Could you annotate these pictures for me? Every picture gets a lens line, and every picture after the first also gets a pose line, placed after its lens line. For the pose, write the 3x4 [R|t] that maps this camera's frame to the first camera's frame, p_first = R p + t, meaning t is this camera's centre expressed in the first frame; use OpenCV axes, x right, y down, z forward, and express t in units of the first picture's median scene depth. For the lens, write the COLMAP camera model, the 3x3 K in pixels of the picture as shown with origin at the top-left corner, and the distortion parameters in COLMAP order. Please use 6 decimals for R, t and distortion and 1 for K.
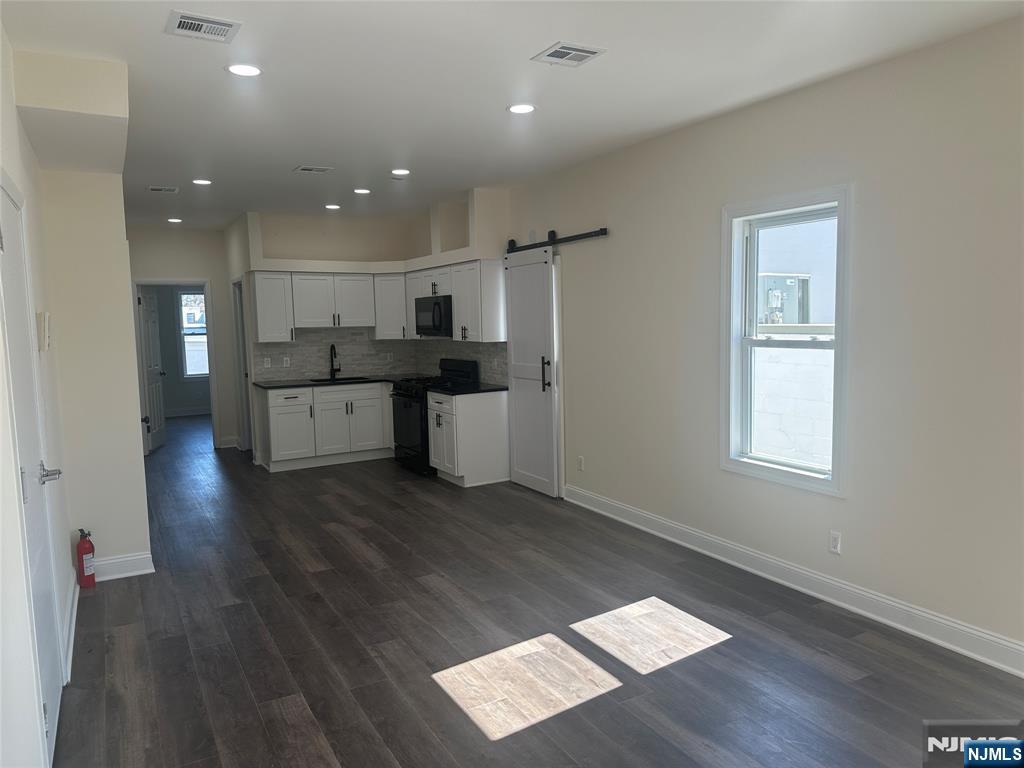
lens RADIAL K [[718.0, 0, 518.2], [0, 718.0, 381.8], [0, 0, 1]] dist [0.121781, -0.204962]
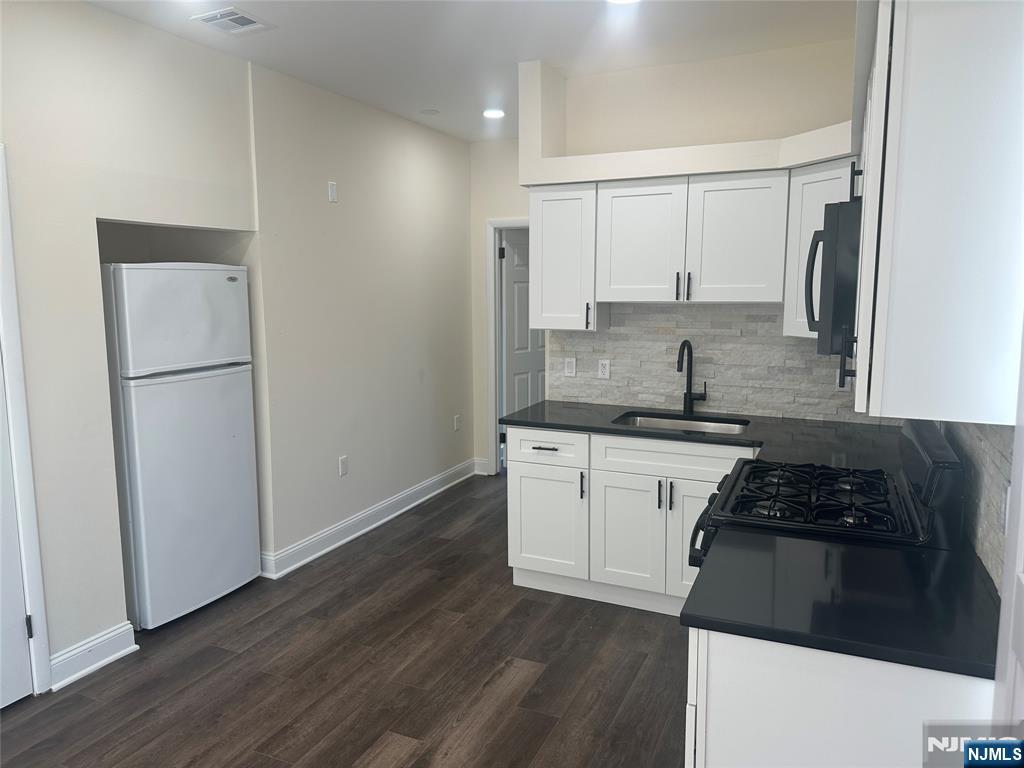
lens RADIAL K [[718.0, 0, 518.2], [0, 718.0, 381.8], [0, 0, 1]] dist [0.121781, -0.204962]
pose [[0.583290, 0.128817, -0.801984, 0.050623], [-0.079175, 0.991660, 0.101698, -0.067895], [0.808396, 0.004177, 0.588624, 0.694594]]
